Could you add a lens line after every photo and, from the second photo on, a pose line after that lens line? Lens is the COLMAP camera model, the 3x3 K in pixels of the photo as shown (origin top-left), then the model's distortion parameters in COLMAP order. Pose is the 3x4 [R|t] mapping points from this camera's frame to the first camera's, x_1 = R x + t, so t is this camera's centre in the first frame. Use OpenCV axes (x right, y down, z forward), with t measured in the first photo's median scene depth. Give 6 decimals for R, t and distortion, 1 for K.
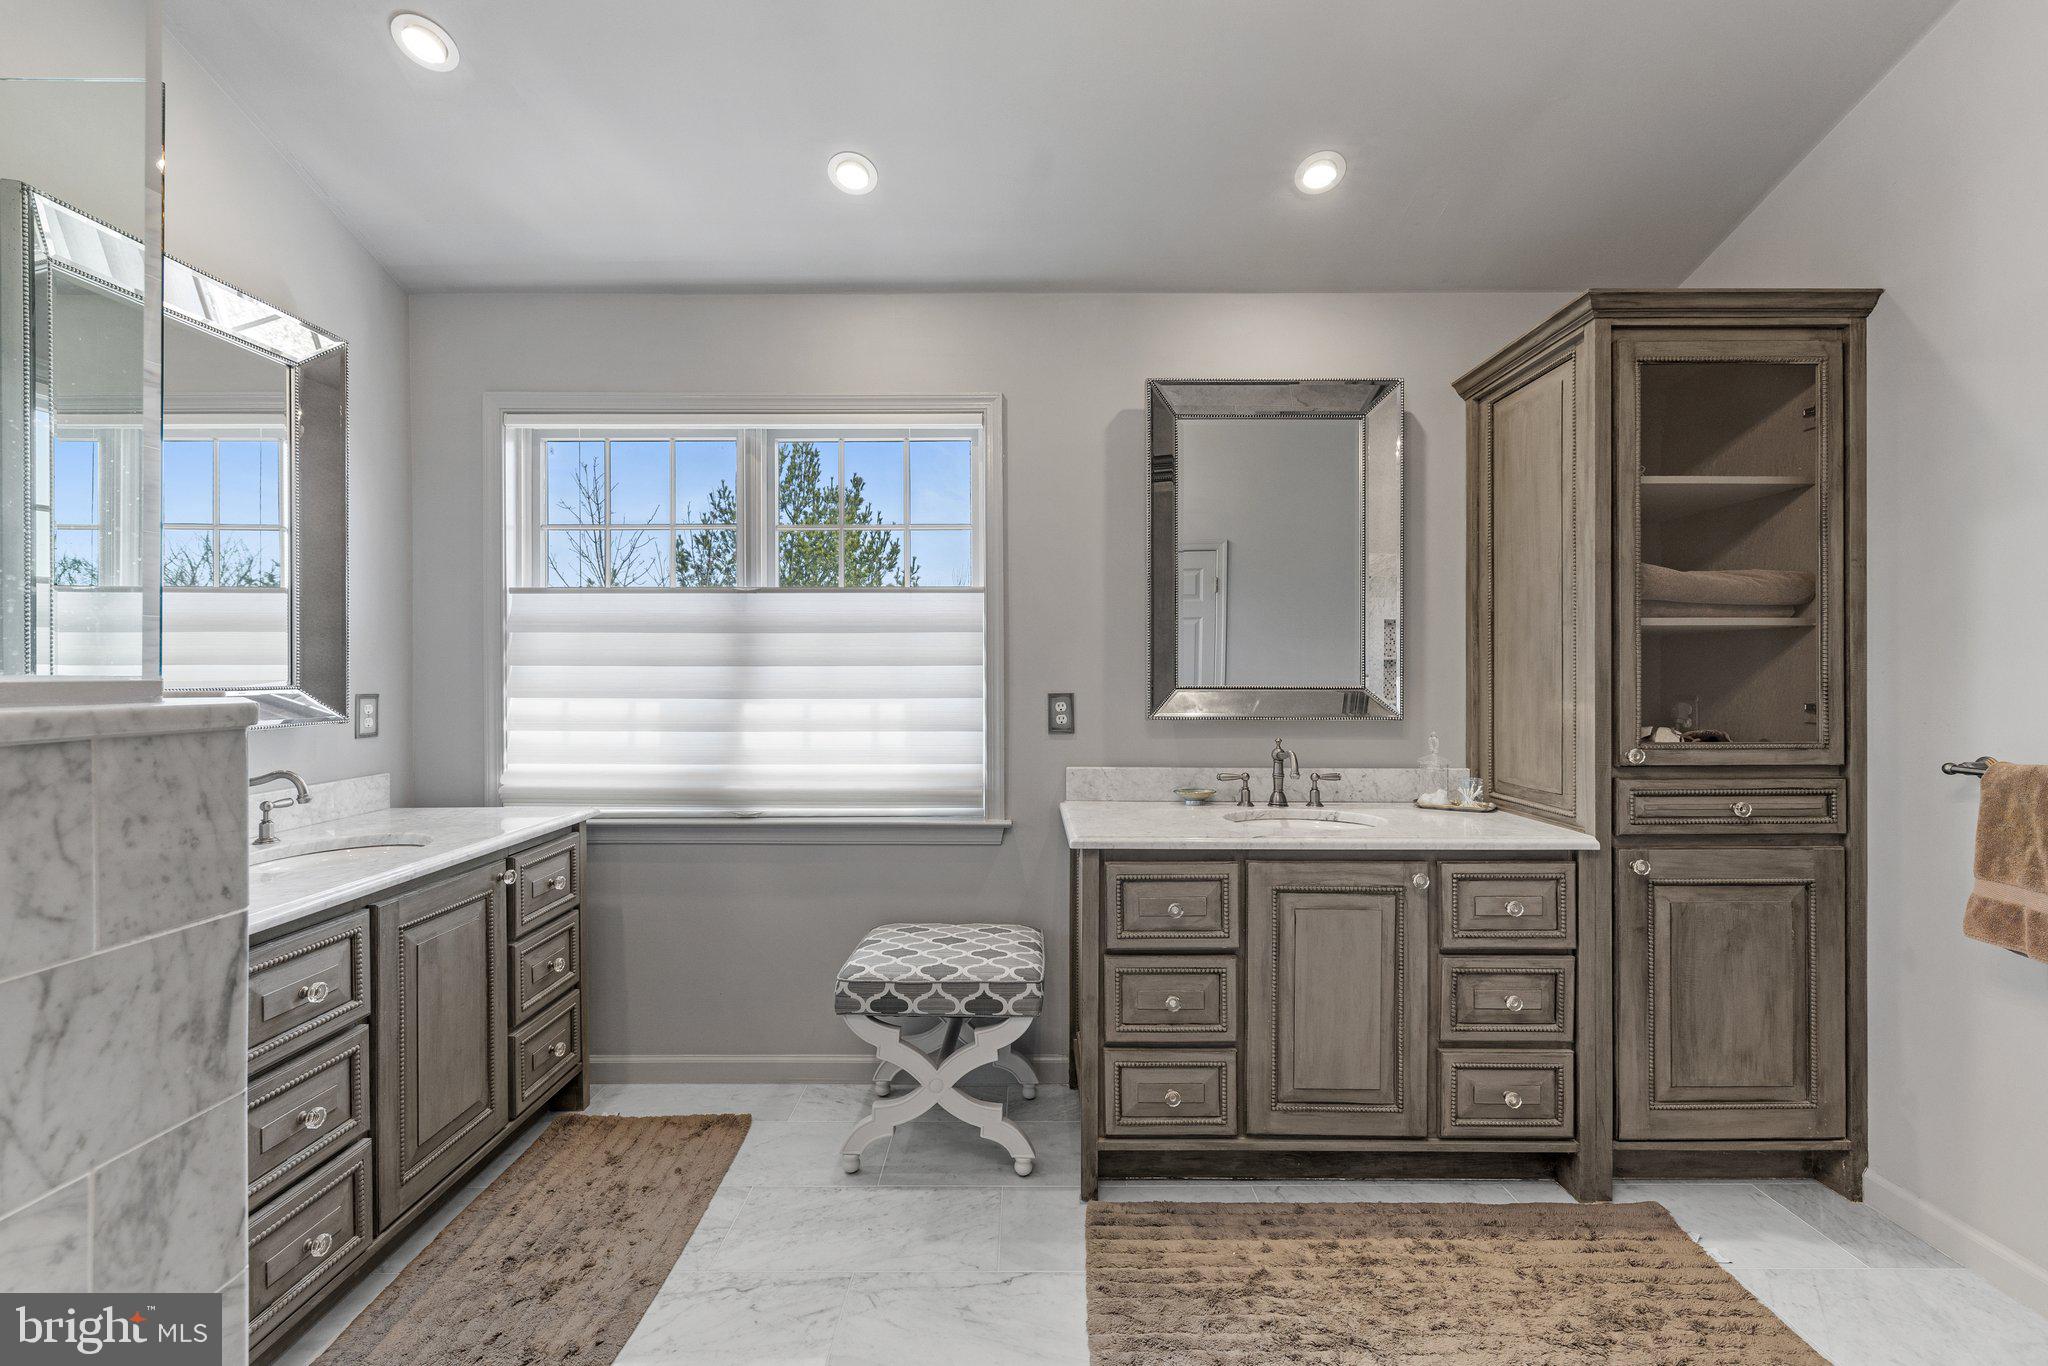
lens RADIAL K [[874.5, 0, 1022.9], [0, 874.5, 674.0], [0, 0, 1]] dist [-0.000324, -0.000920]
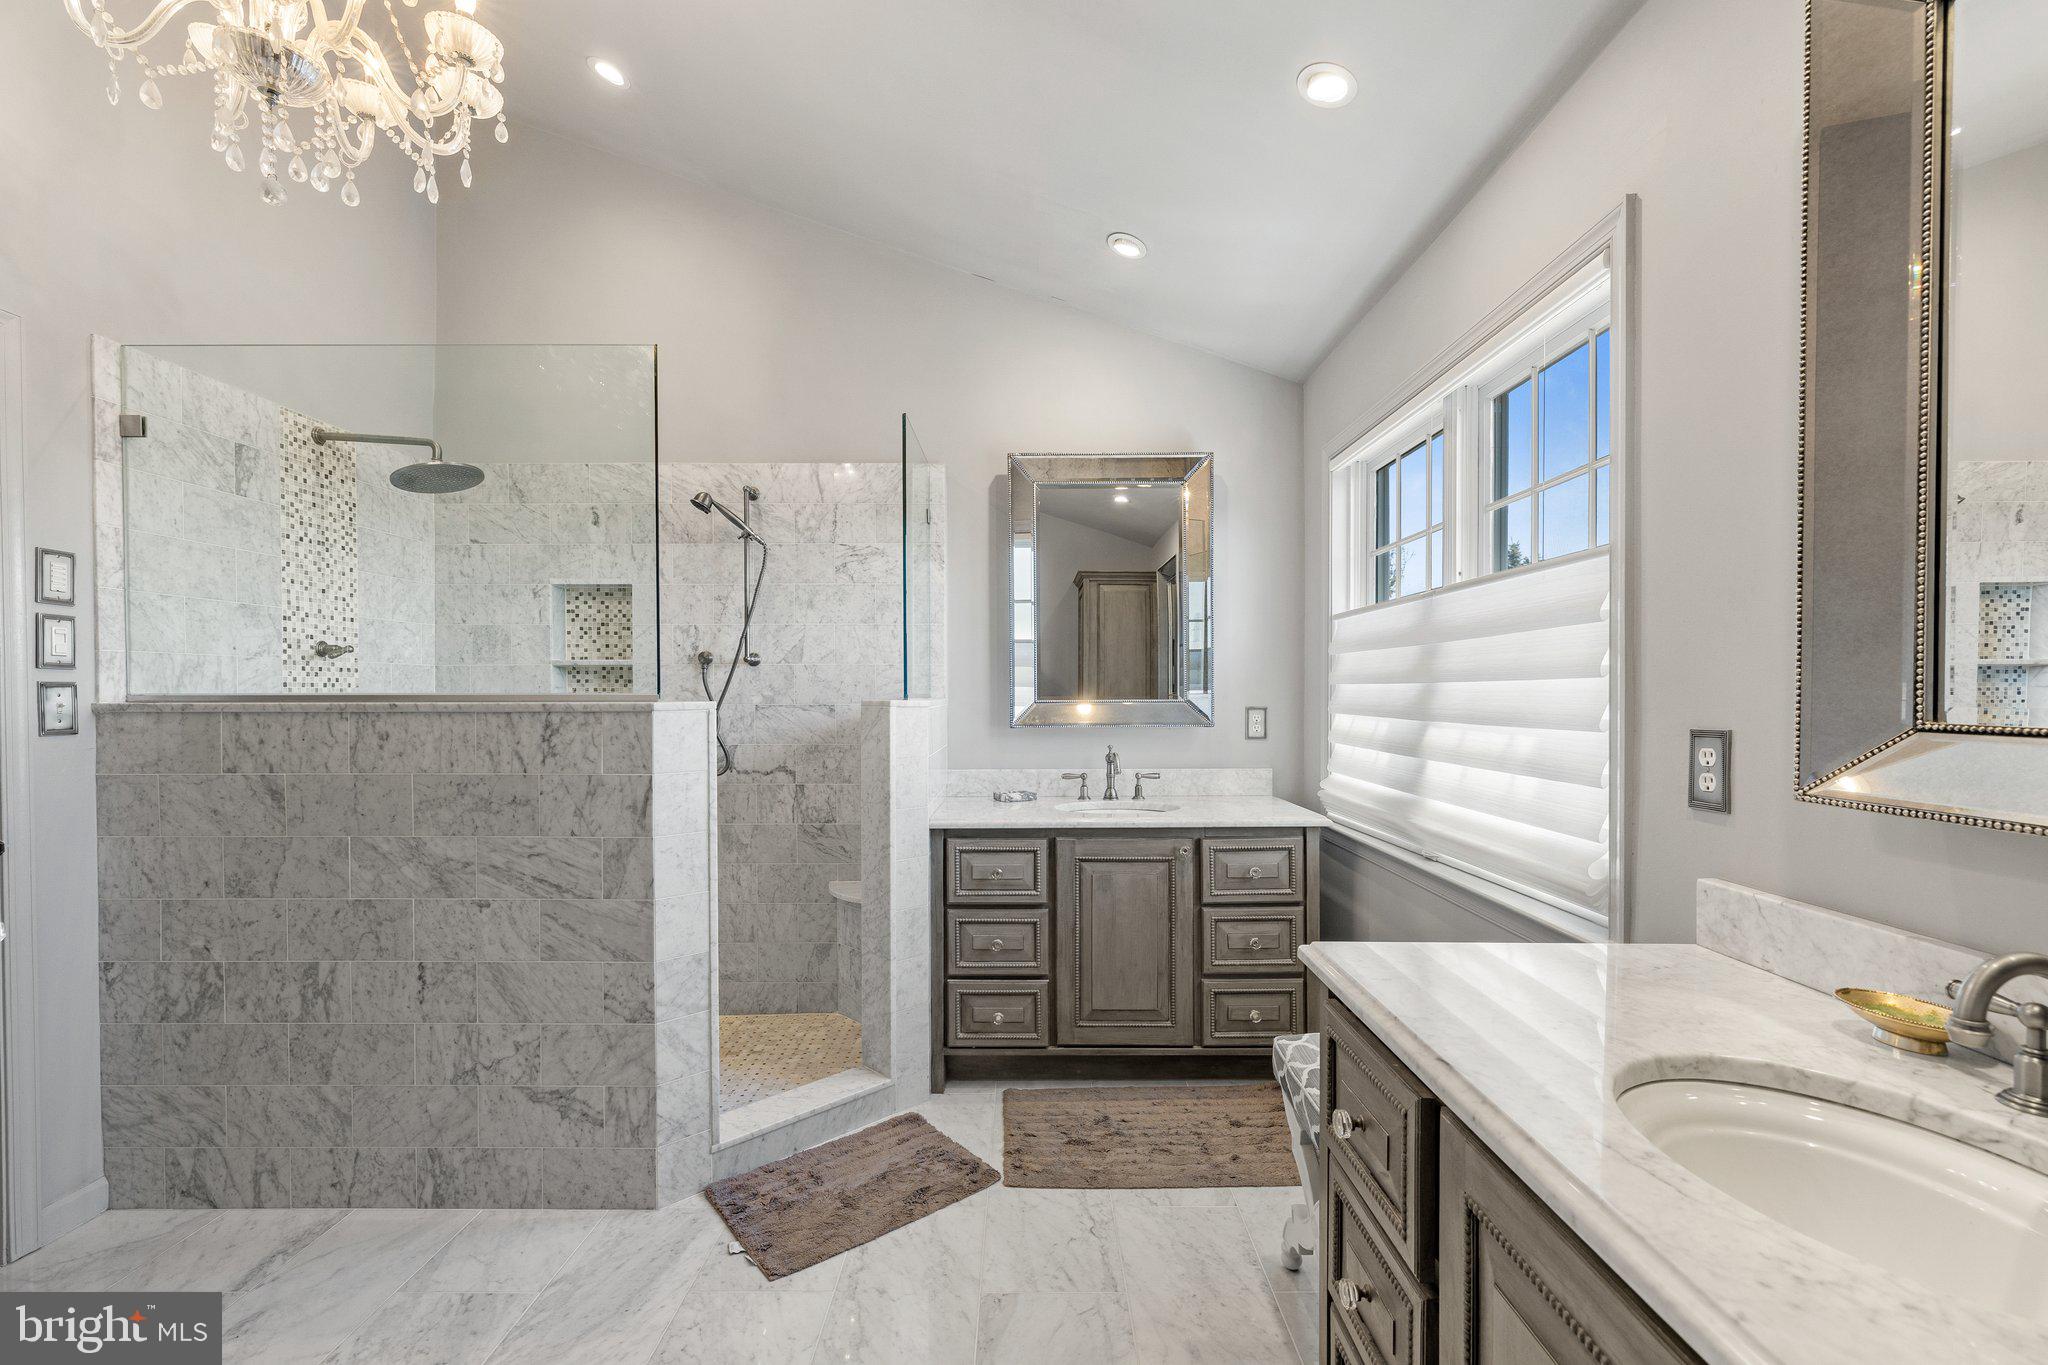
lens RADIAL K [[874.5, 0, 1029.6], [0, 874.5, 711.1], [0, 0, 1]] dist [-0.000324, -0.000920]
pose [[-0.004595, 0.021538, -0.999757, 0.605563], [0.001547, 0.999767, 0.021531, 0.000346], [0.999988, -0.001448, -0.004628, 0.694703]]
